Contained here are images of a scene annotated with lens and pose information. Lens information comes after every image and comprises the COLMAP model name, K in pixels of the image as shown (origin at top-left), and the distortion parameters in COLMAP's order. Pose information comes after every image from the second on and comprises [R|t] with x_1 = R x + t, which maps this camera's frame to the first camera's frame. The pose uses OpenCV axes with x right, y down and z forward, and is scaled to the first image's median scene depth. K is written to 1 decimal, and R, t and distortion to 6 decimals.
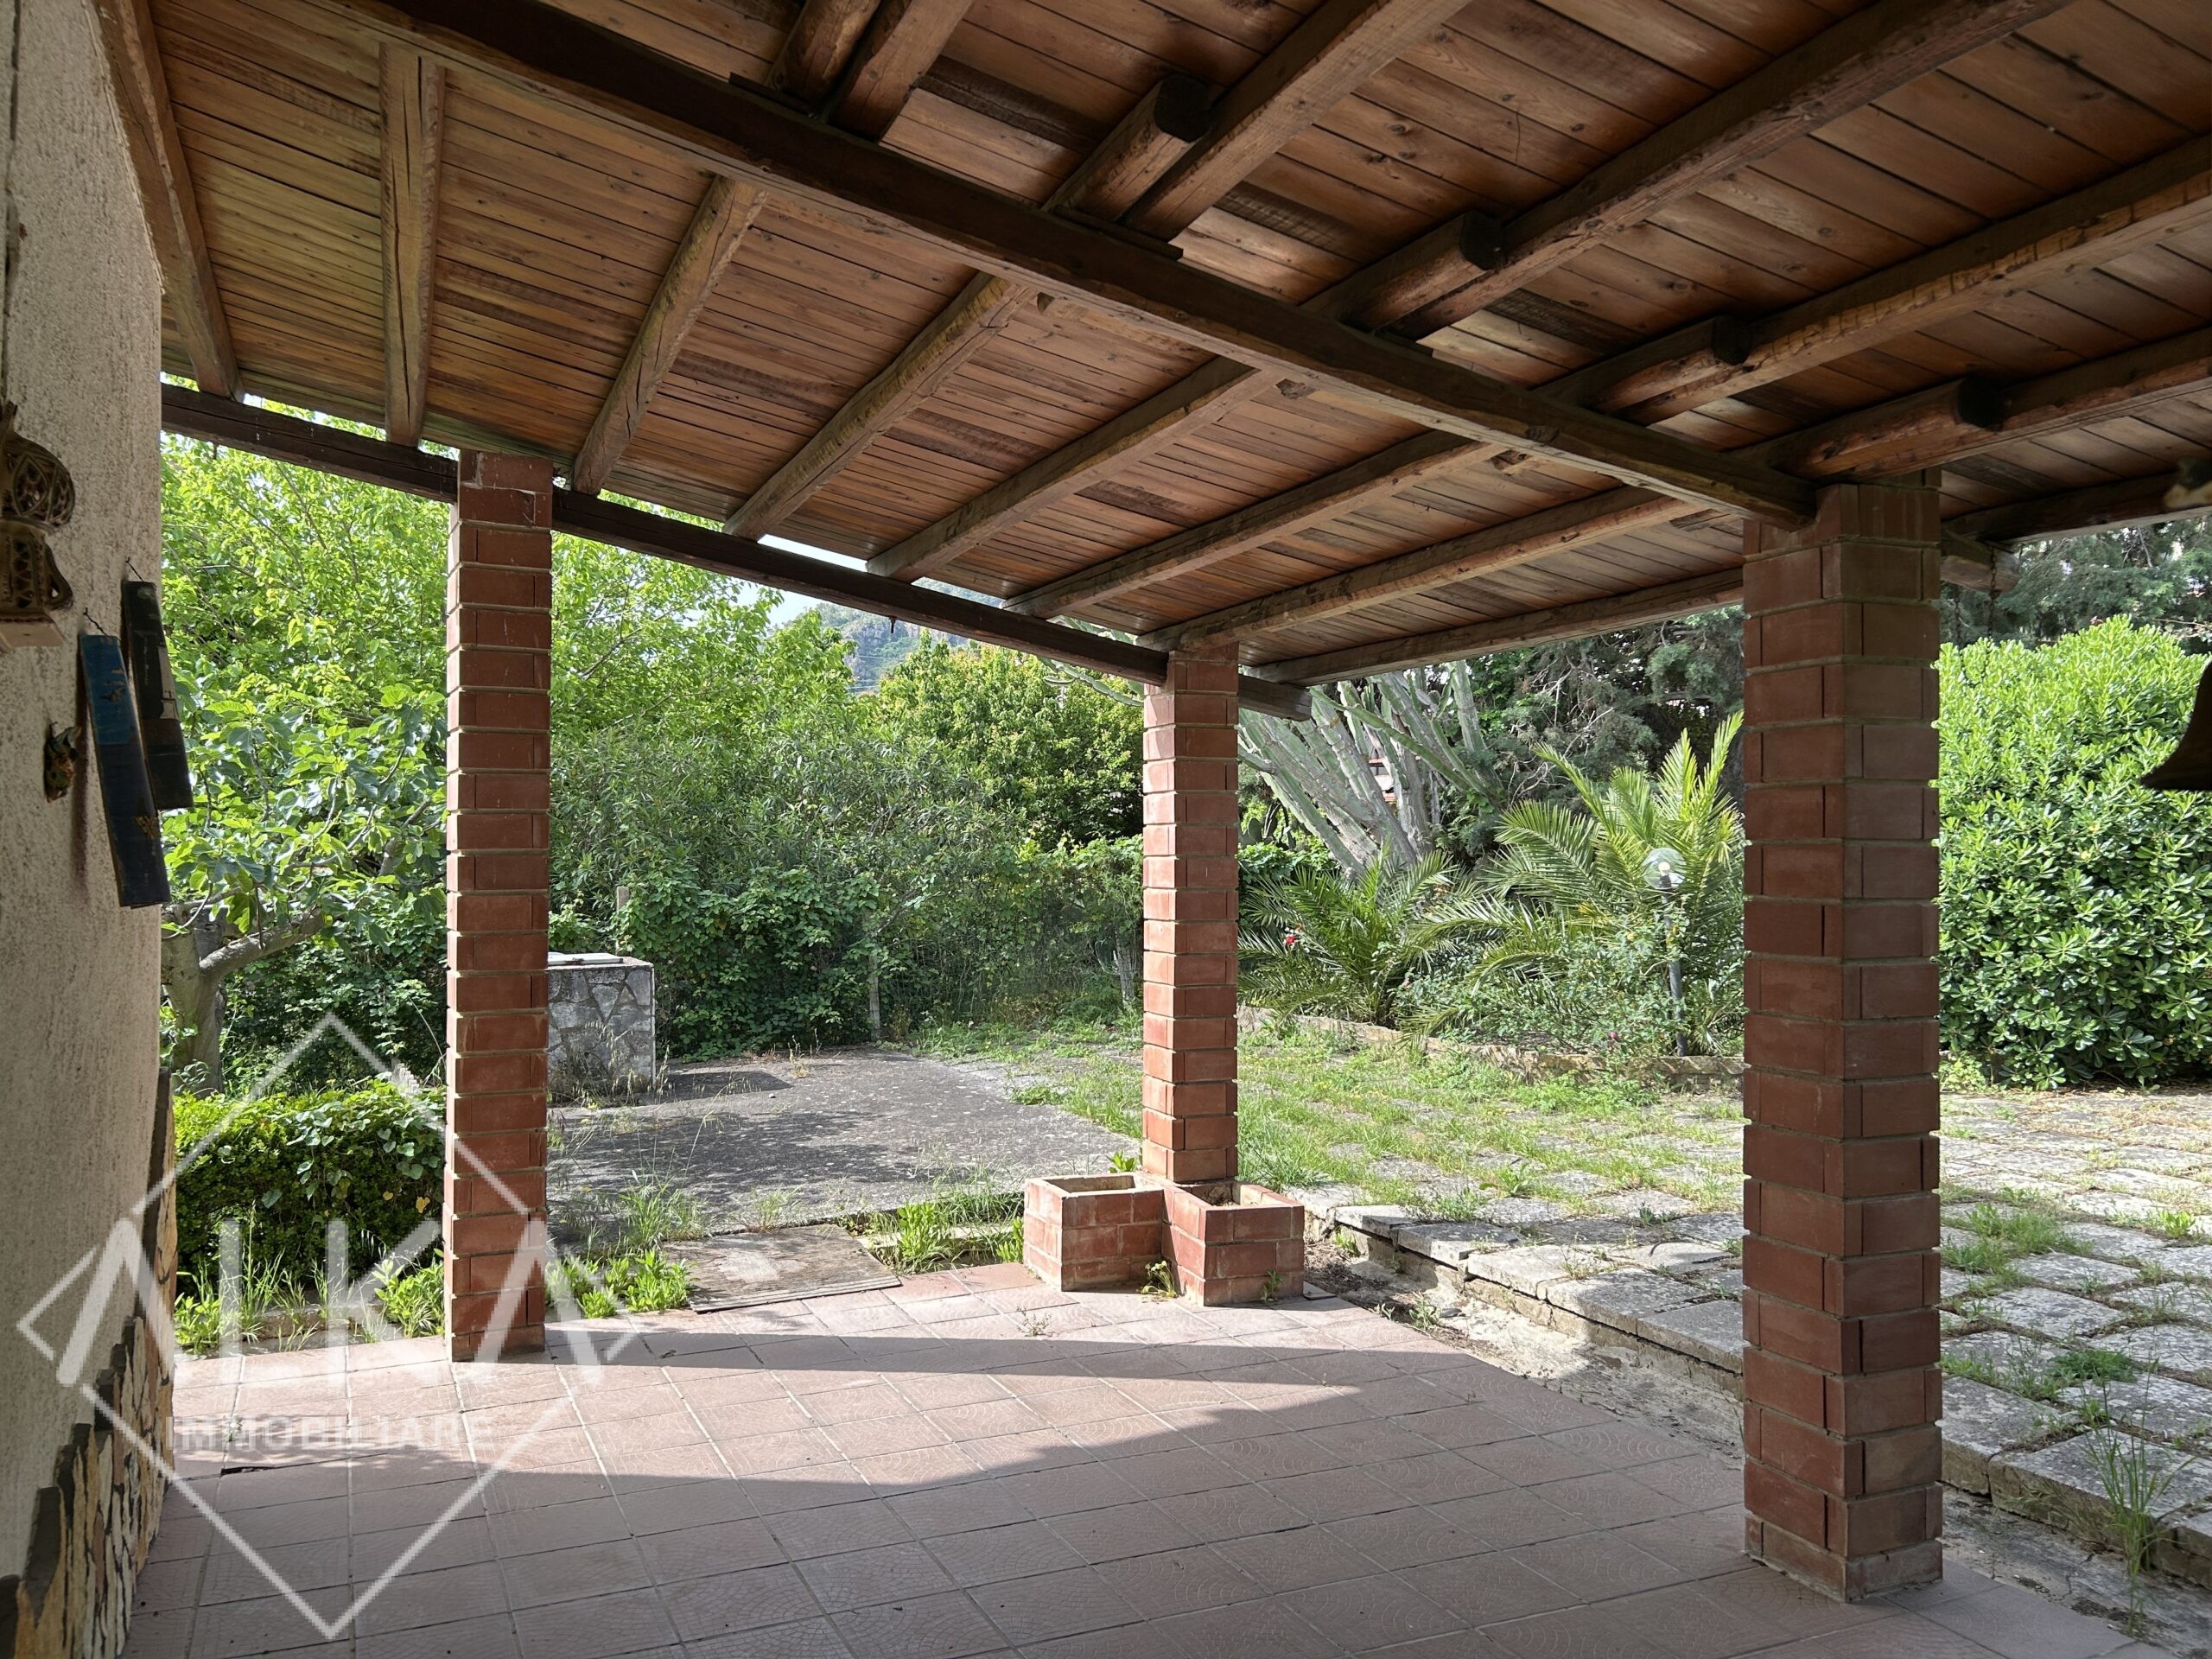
lens RADIAL K [[1665.6, 0, 1106.0], [0, 1665.6, 829.5], [0, 0, 1]] dist [0.022550, -0.006561]
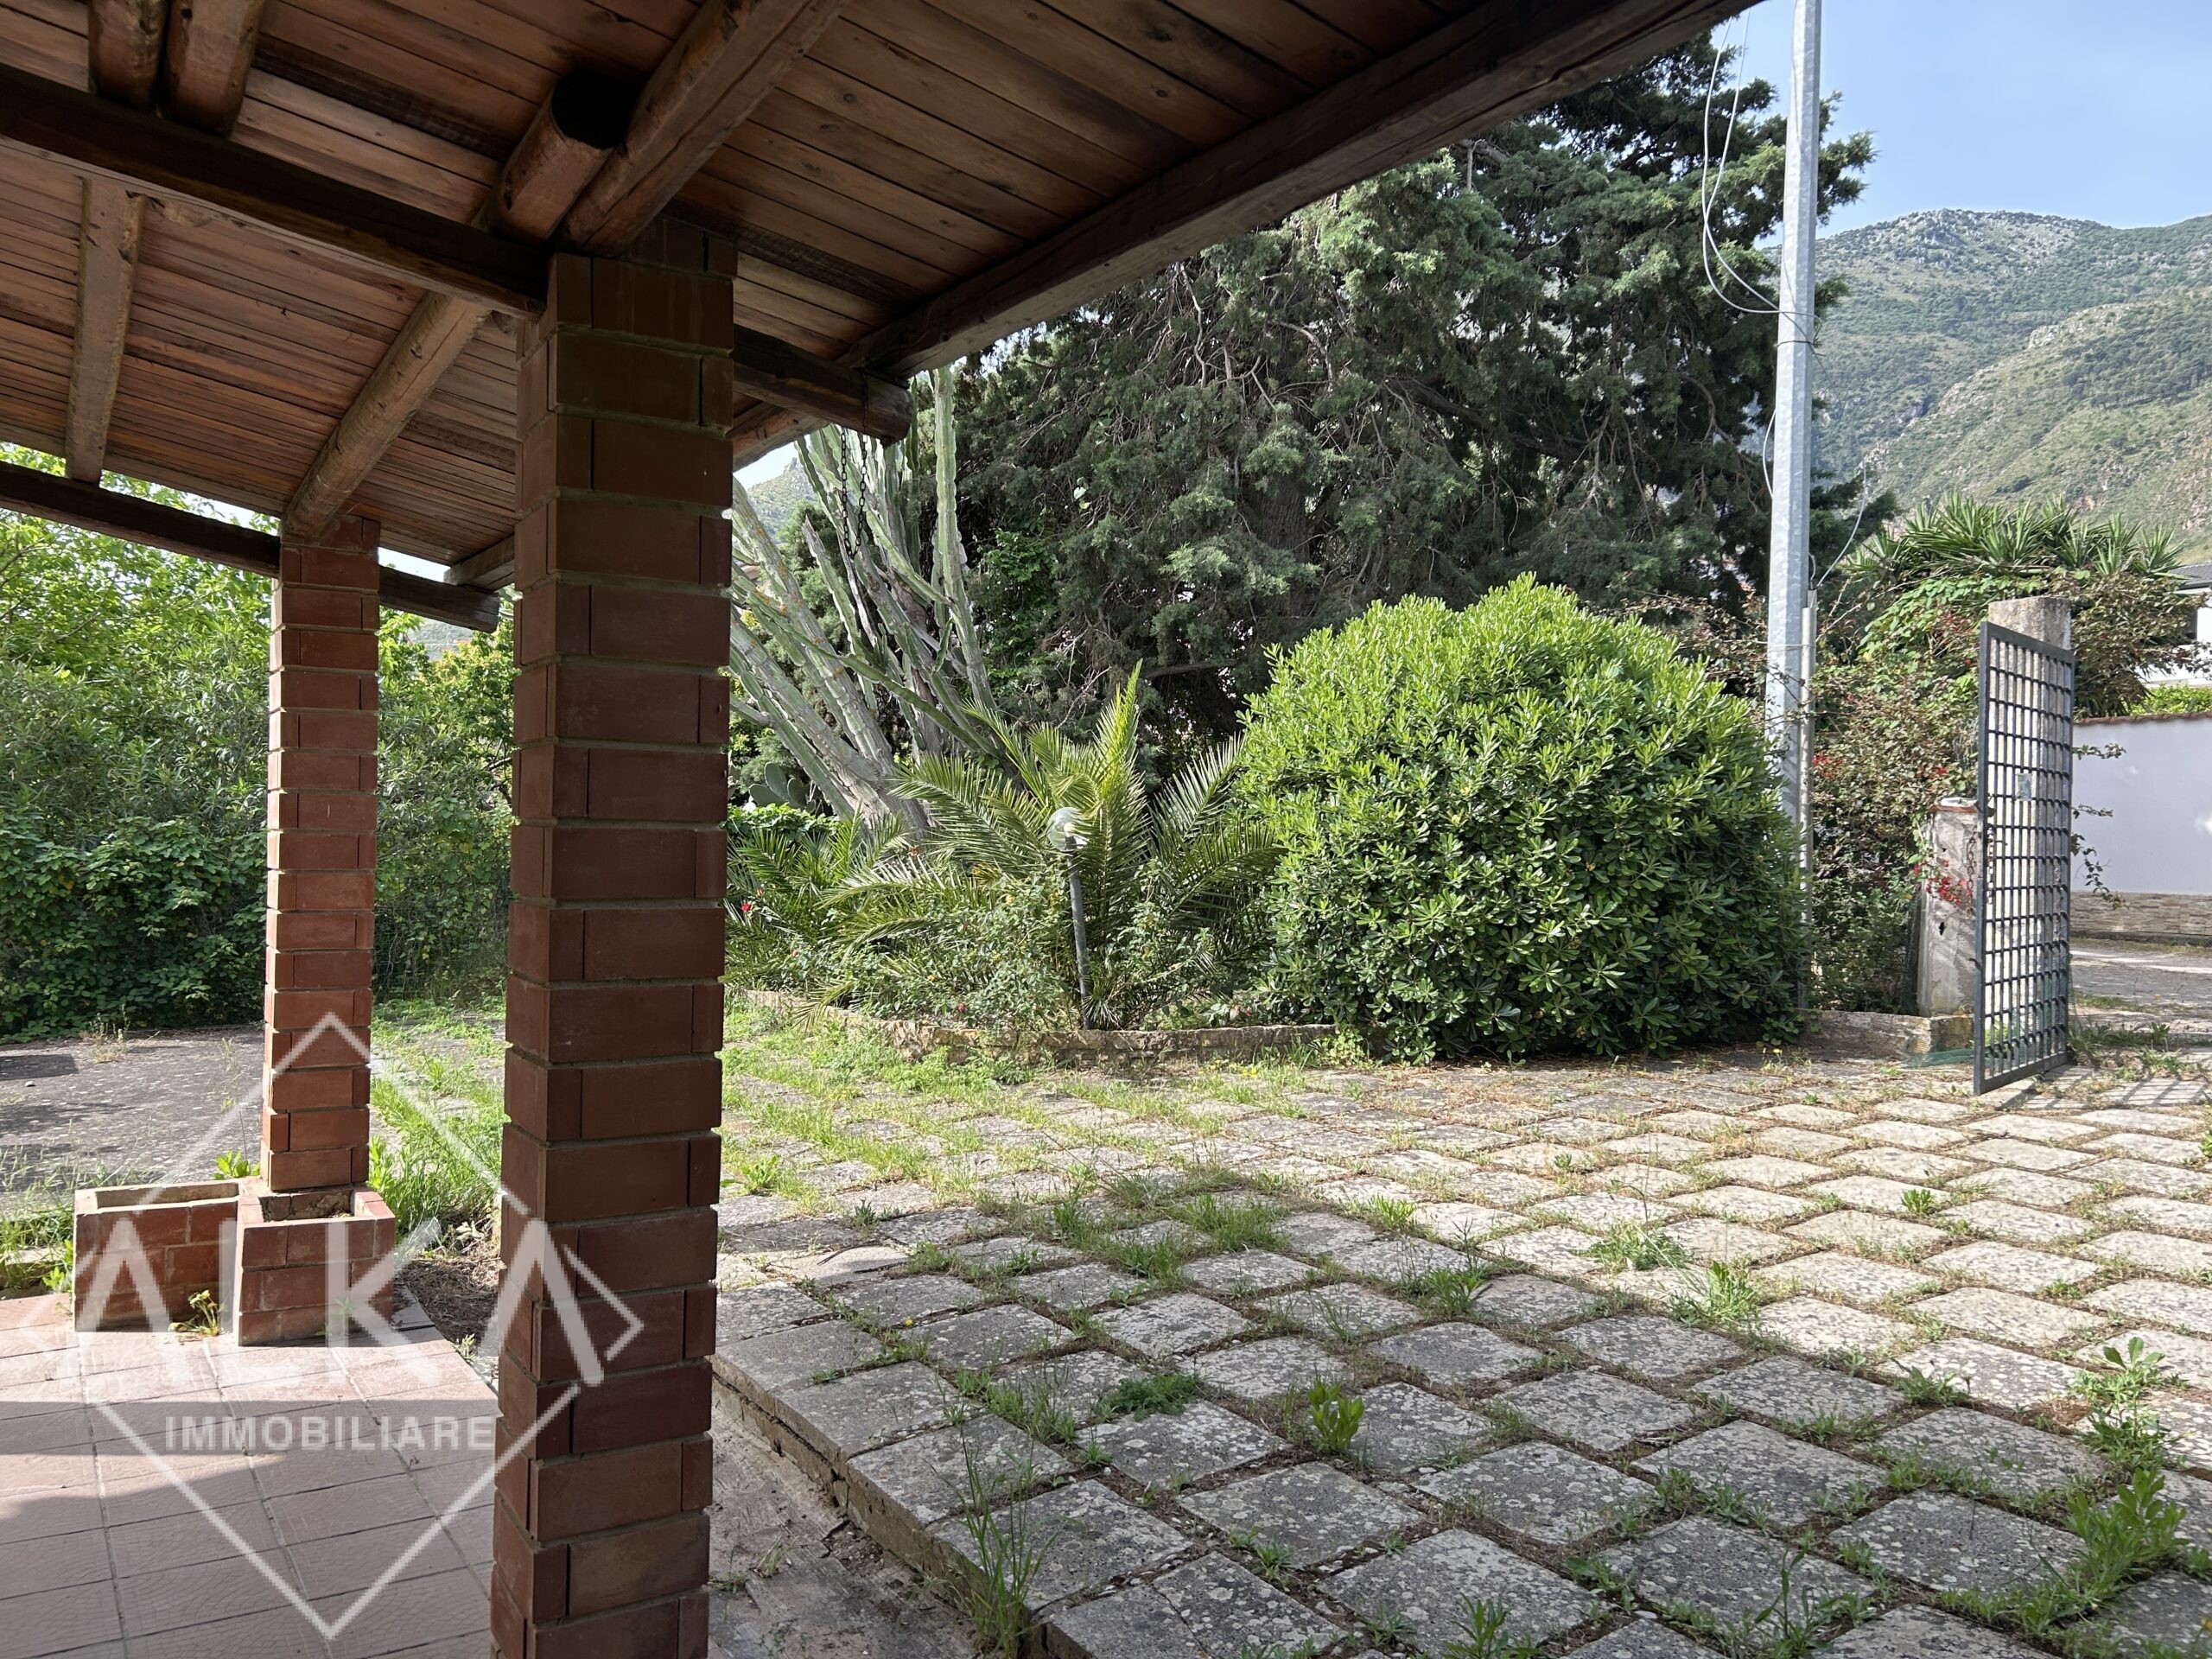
lens RADIAL K [[1653.5, 0, 1106.0], [0, 1653.5, 829.5], [0, 0, 1]] dist [0.084583, -0.097865]
pose [[0.987985, 0.016946, 0.153615, 0.240915], [-0.018946, 0.999754, 0.011562, 0.014172], [-0.153382, -0.014333, 0.988063, 0.098902]]
